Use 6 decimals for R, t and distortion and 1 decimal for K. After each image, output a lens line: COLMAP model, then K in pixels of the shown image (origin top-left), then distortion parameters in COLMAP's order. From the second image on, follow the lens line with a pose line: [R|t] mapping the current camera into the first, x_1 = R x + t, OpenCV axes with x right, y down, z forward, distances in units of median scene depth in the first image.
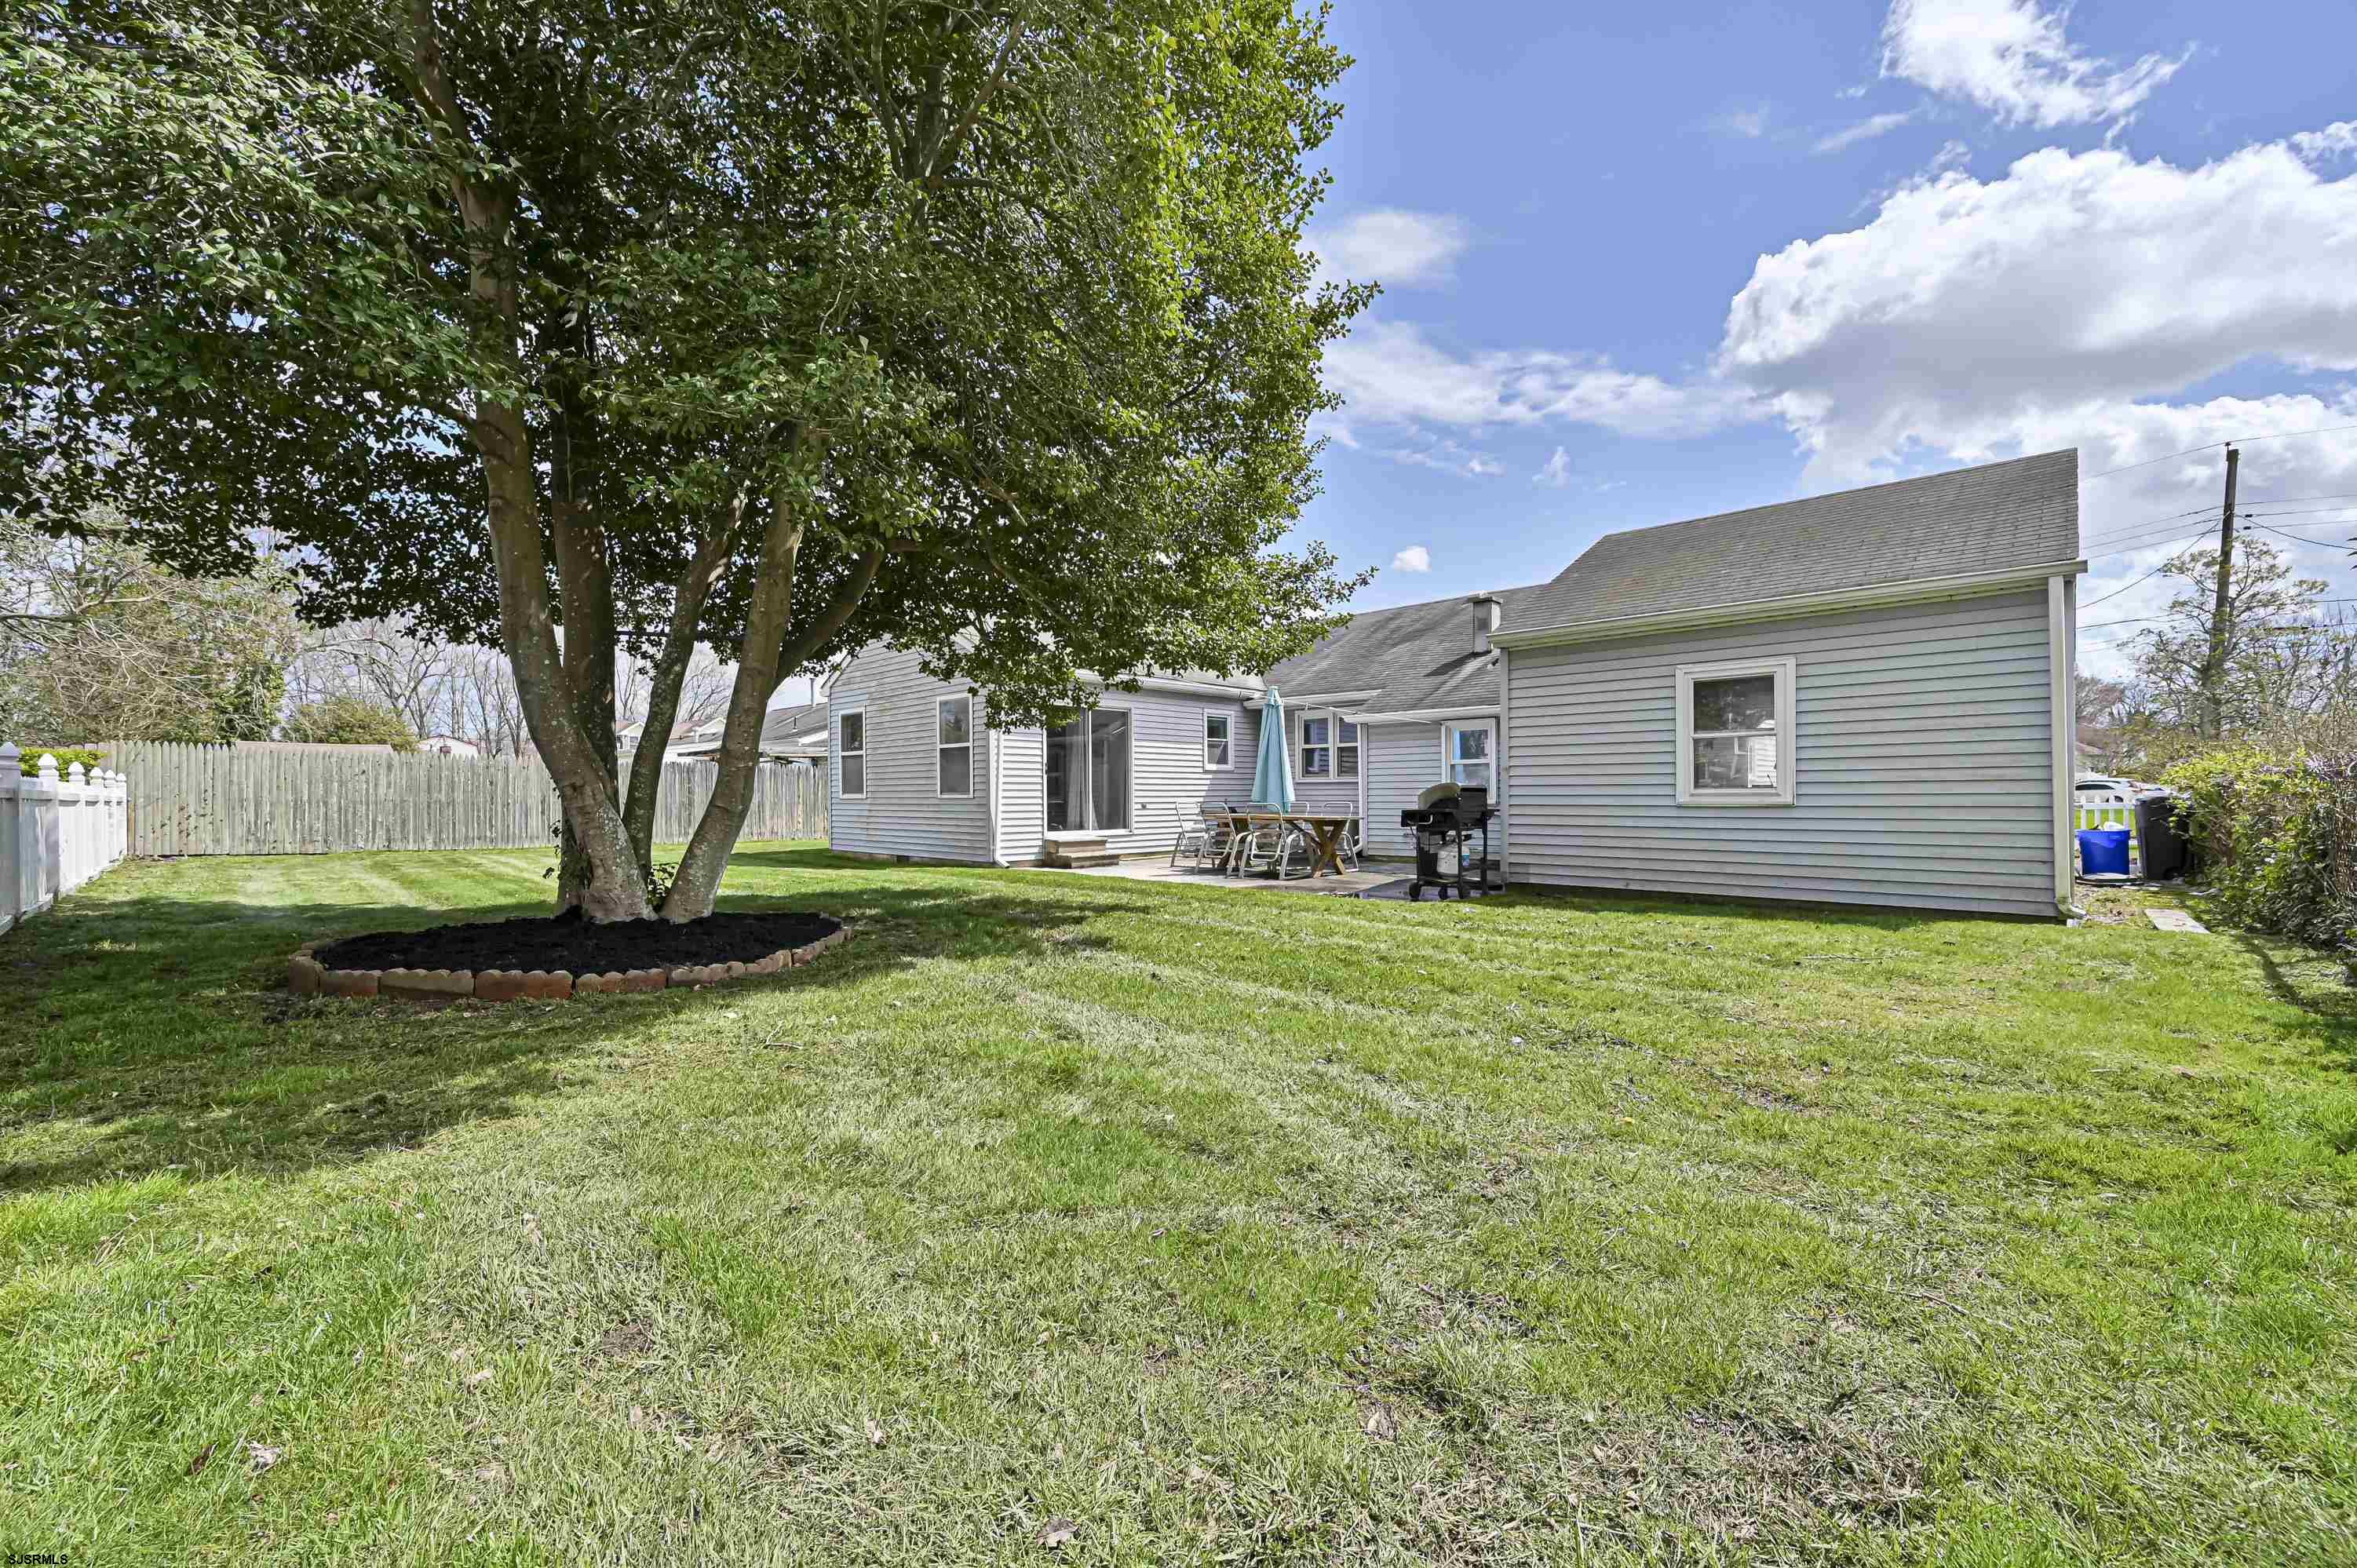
lens RADIAL K [[938.2, 0, 1177.5], [0, 938.2, 785.0], [0, 0, 1]] dist [-0.004410, -0.000944]
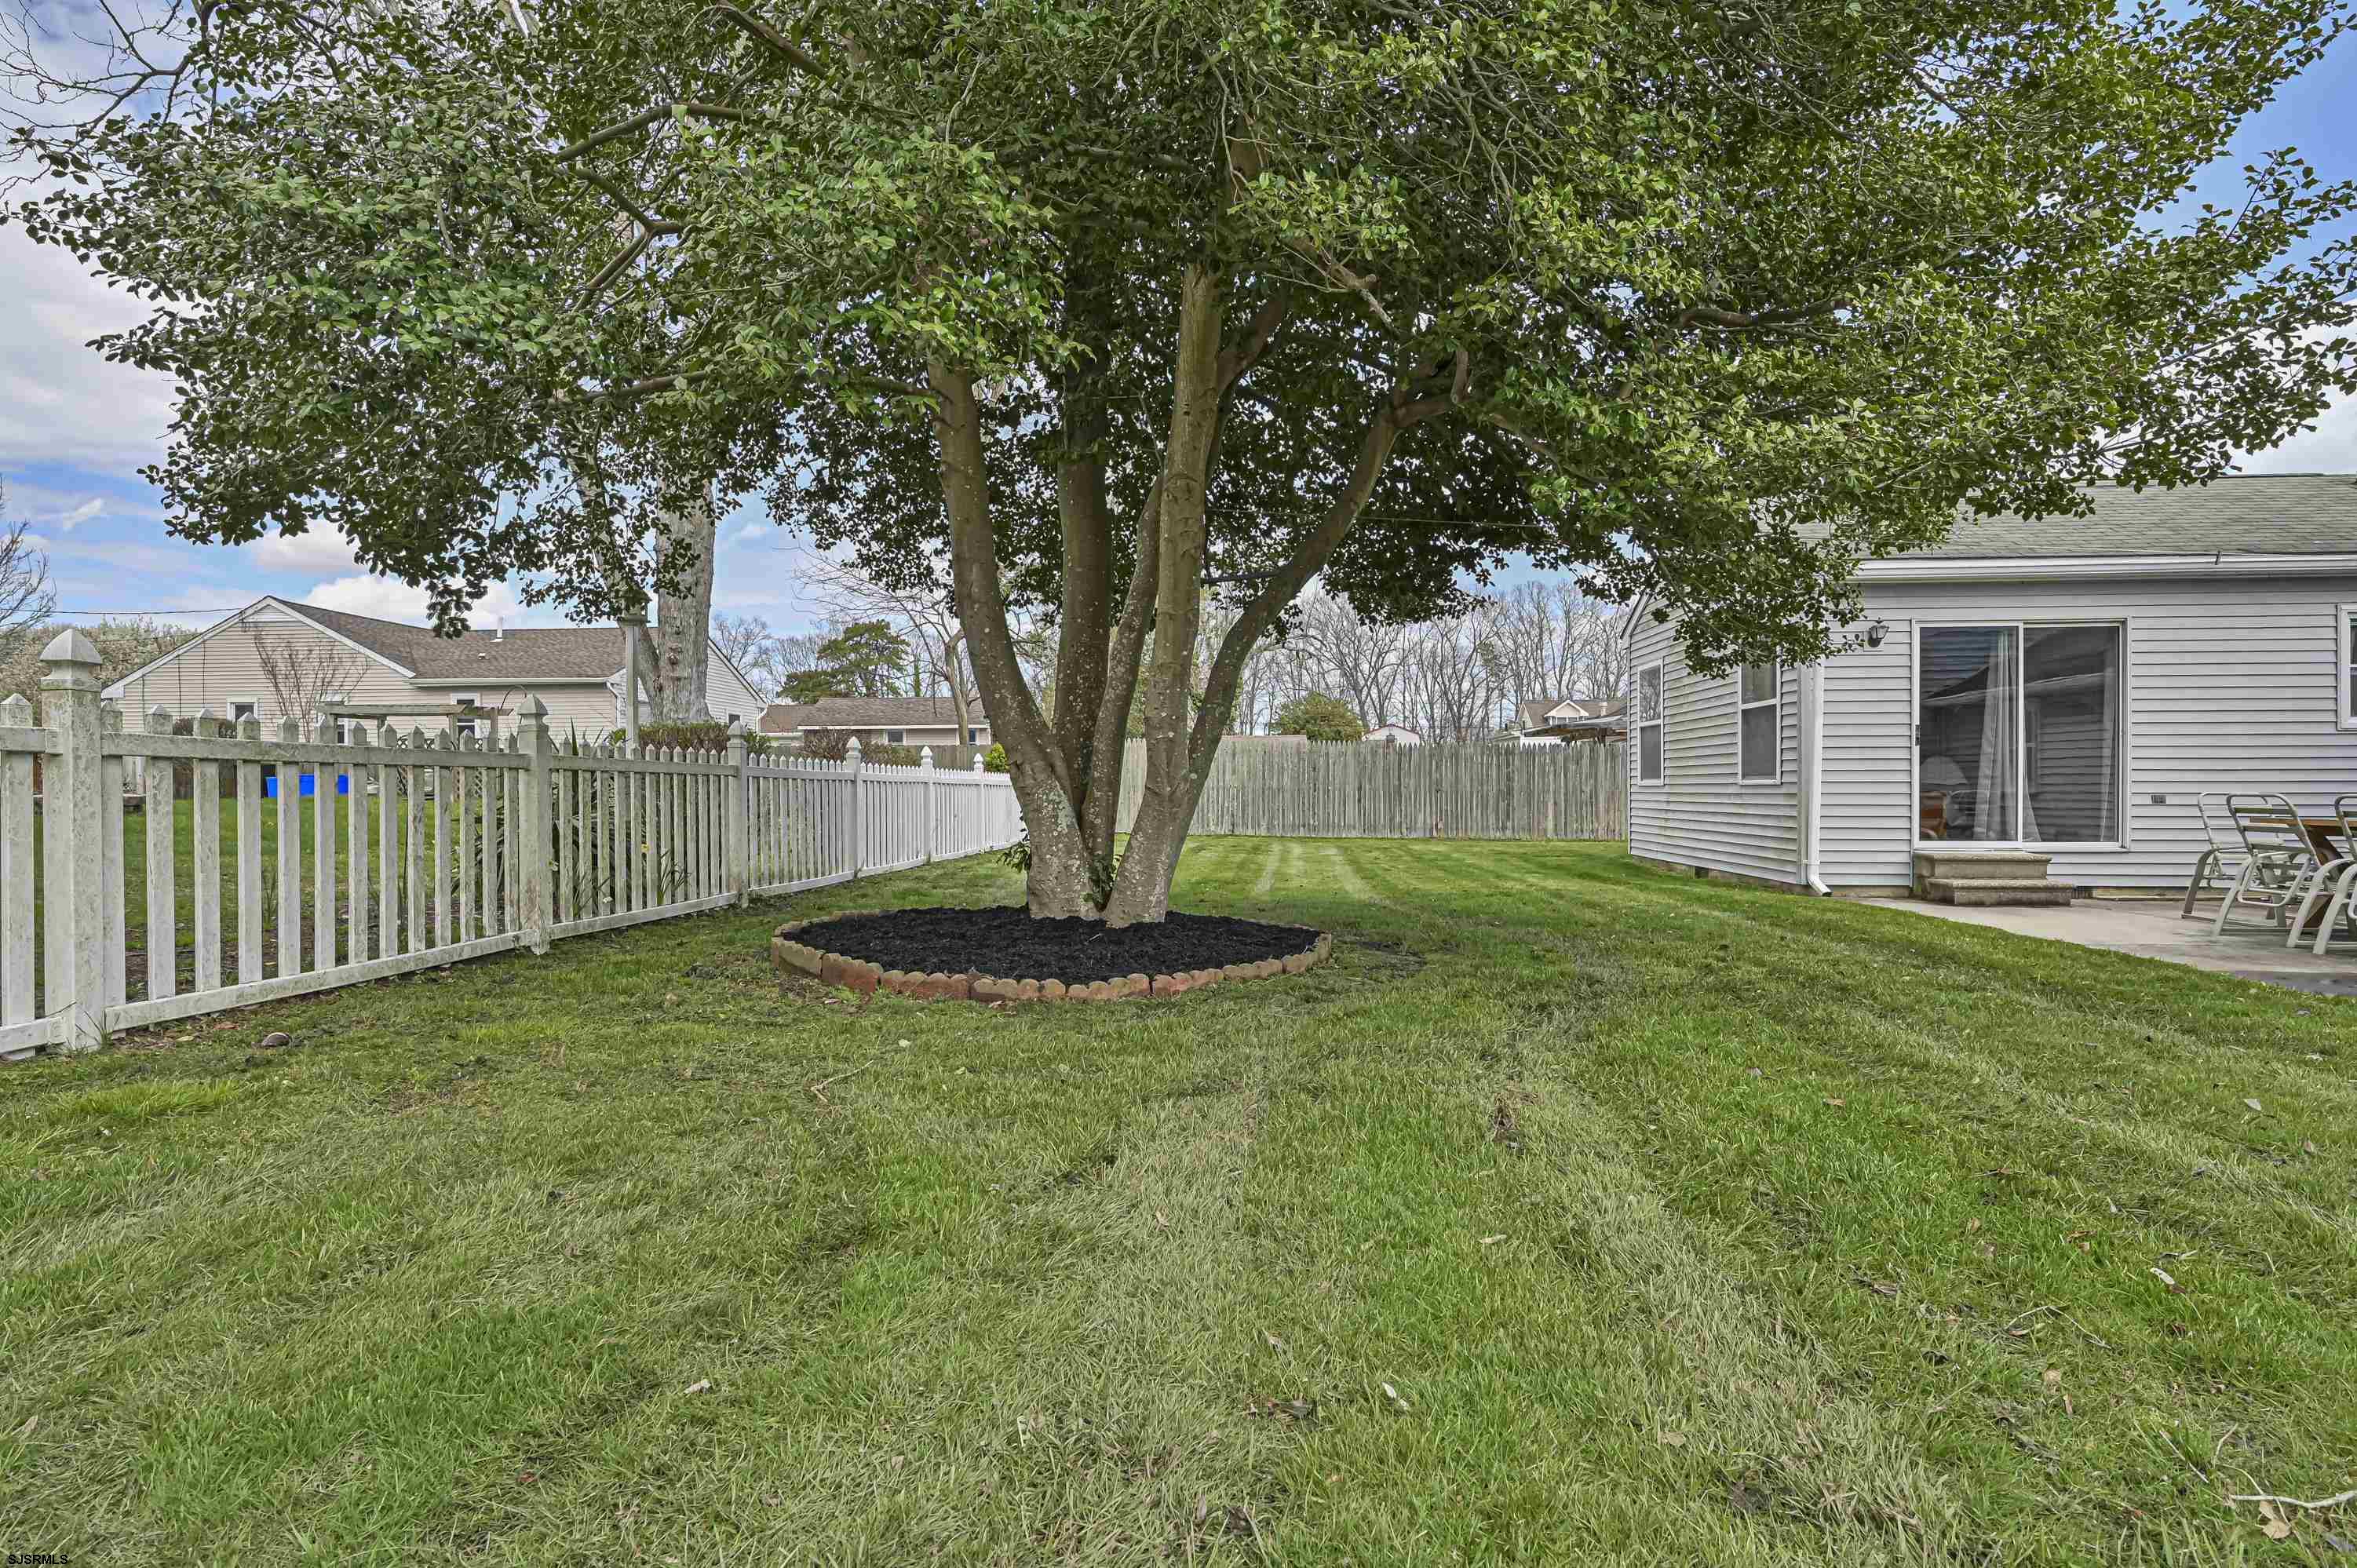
lens RADIAL K [[1157.1, 0, 1174.1], [0, 1157.1, 783.5], [0, 0, 1]] dist [-0.001575, -0.000132]
pose [[0.634740, -0.000571, -0.772725, 0.134606], [0.007316, 0.999959, 0.005271, 0.006456], [0.772691, -0.008999, 0.634719, 0.173141]]
